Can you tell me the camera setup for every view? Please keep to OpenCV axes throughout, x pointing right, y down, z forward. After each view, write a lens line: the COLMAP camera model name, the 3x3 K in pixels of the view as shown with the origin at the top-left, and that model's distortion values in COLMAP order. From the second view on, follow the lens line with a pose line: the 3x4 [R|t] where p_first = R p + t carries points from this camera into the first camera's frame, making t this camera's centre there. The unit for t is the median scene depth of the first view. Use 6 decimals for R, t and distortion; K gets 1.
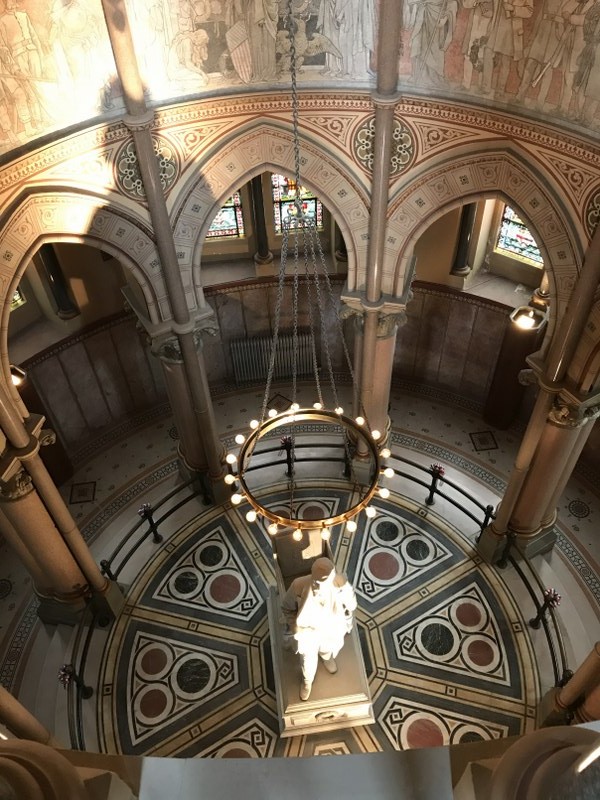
lens RADIAL K [[657.7, 0, 301.6], [0, 657.7, 398.3], [0, 0, 1]] dist [-0.000265, -0.003851]
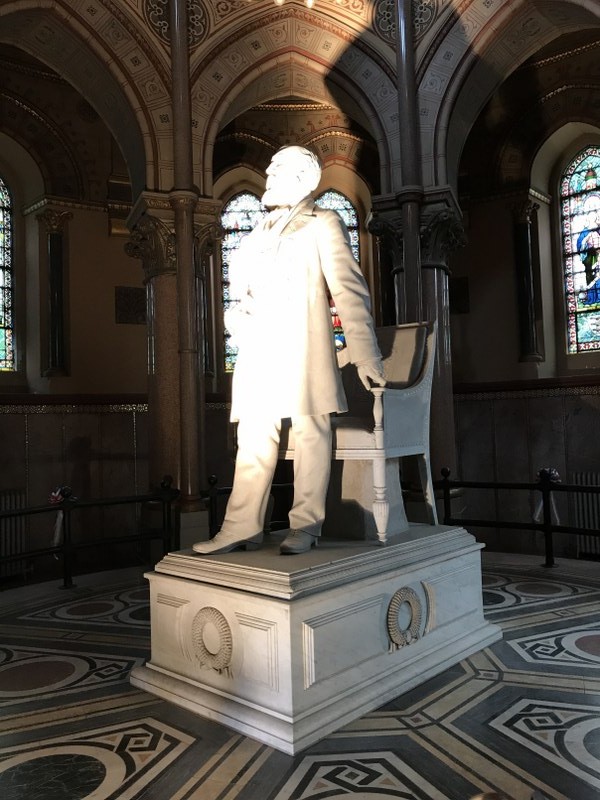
lens RADIAL K [[657.7, 0, 297.7], [0, 657.7, 400.3], [0, 0, 1]] dist [-0.000265, -0.003851]
pose [[0.626048, -0.022113, -0.779471, 0.360984], [-0.568855, 0.670751, -0.475917, 0.517333], [0.533355, 0.741353, 0.407343, 0.723722]]
